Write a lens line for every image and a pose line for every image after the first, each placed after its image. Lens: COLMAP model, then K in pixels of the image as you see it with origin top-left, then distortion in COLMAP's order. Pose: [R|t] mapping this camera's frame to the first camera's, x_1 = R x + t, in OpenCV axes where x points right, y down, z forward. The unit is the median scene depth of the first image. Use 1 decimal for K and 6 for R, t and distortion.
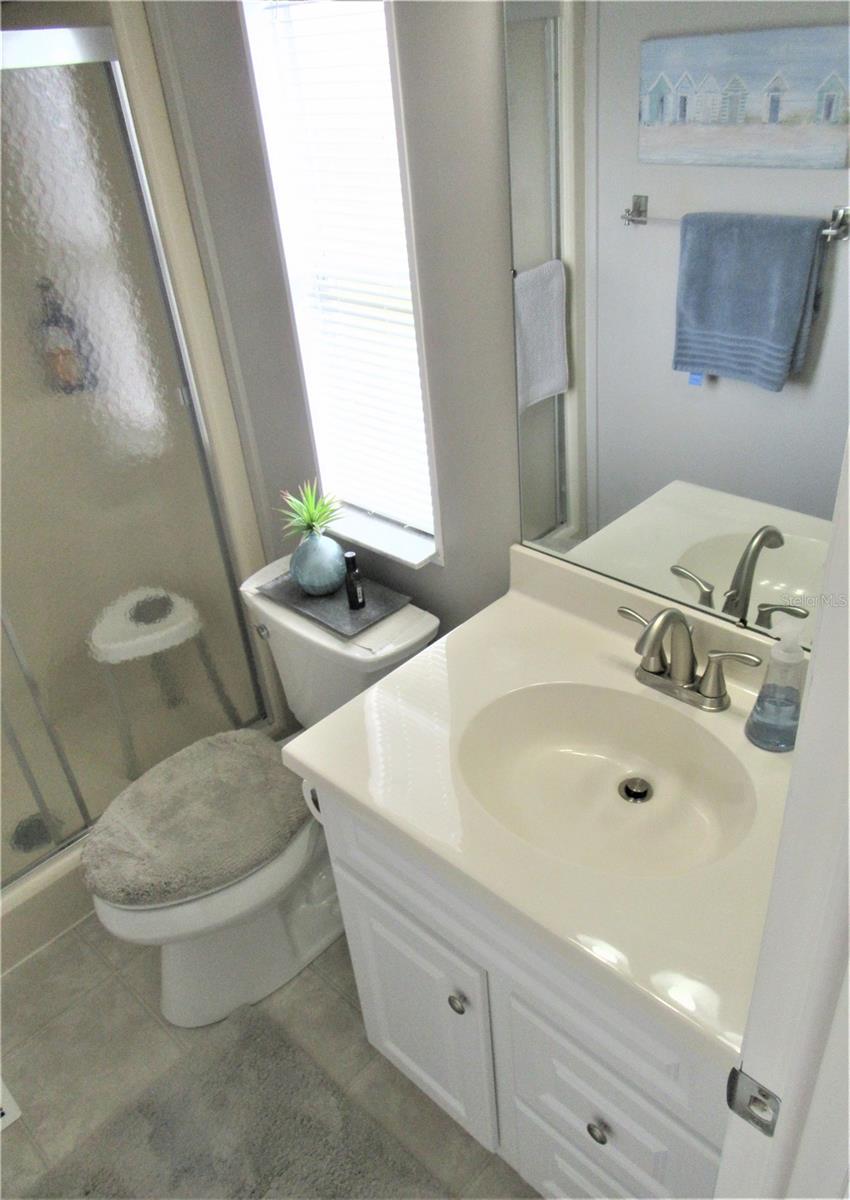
lens RADIAL K [[903.6, 0, 427.3], [0, 903.6, 601.9], [0, 0, 1]] dist [0.023146, -0.011753]
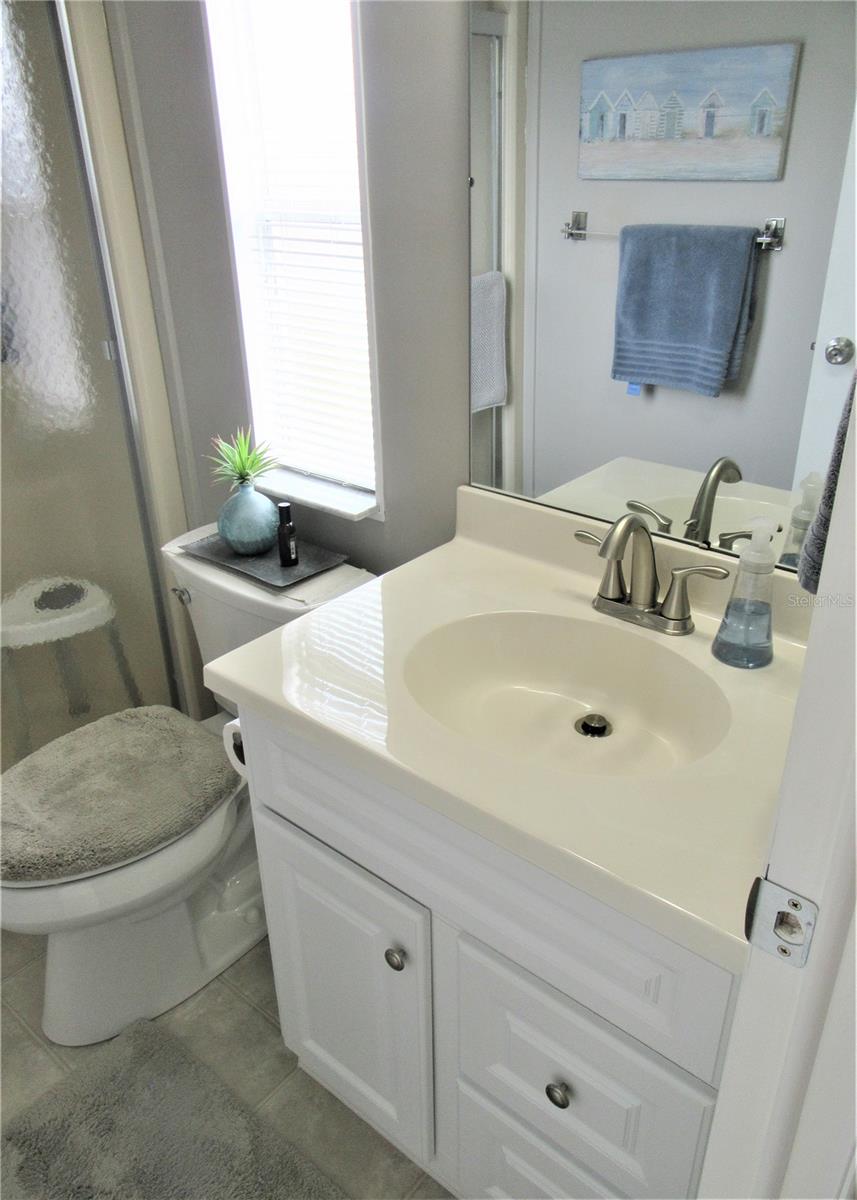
lens RADIAL K [[903.6, 0, 427.9], [0, 903.6, 597.0], [0, 0, 1]] dist [0.023146, -0.011753]
pose [[0.995879, 0.029328, 0.085822, -0.014825], [-0.019794, 0.993744, -0.109909, 0.137714], [-0.088508, 0.107758, 0.990230, 0.070776]]
